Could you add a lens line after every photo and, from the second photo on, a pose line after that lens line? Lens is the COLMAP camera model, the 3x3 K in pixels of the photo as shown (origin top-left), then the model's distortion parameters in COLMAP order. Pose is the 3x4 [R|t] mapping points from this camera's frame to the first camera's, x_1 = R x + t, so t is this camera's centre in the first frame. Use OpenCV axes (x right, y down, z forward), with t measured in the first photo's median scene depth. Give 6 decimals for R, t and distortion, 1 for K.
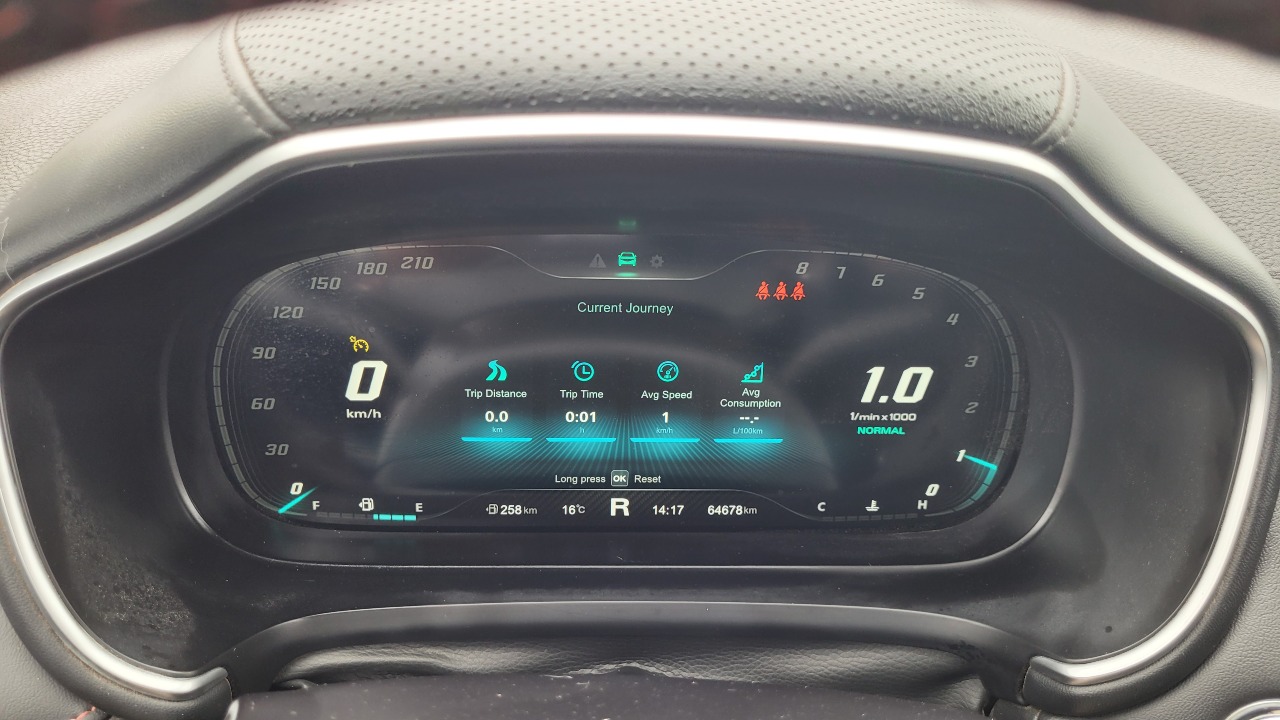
lens RADIAL K [[982.8, 0, 637.0], [0, 982.8, 359.3], [0, 0, 1]] dist [0.038286, -0.019482]
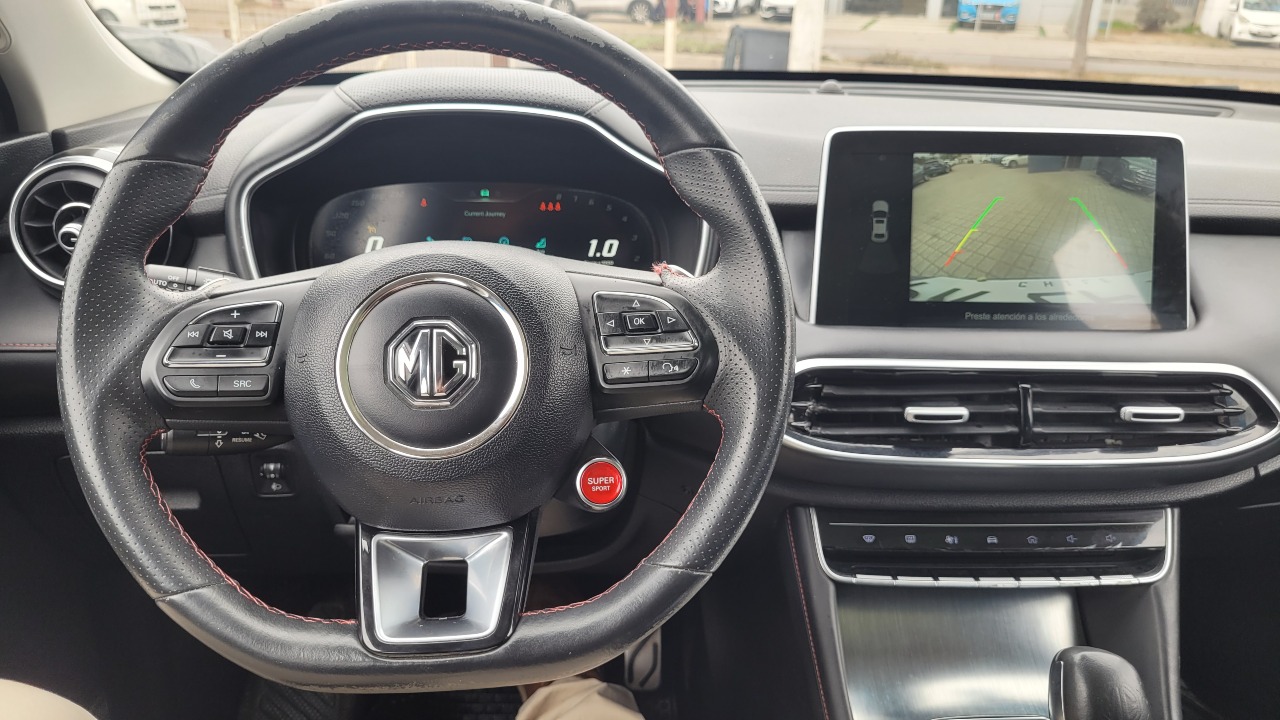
lens RADIAL K [[982.8, 0, 636.3], [0, 982.8, 366.1], [0, 0, 1]] dist [0.038286, -0.019482]
pose [[0.999233, -0.017348, 0.035110, 0.263550], [0.022301, 0.989034, -0.145993, 0.665103], [-0.032192, 0.146664, 0.988662, -1.305239]]
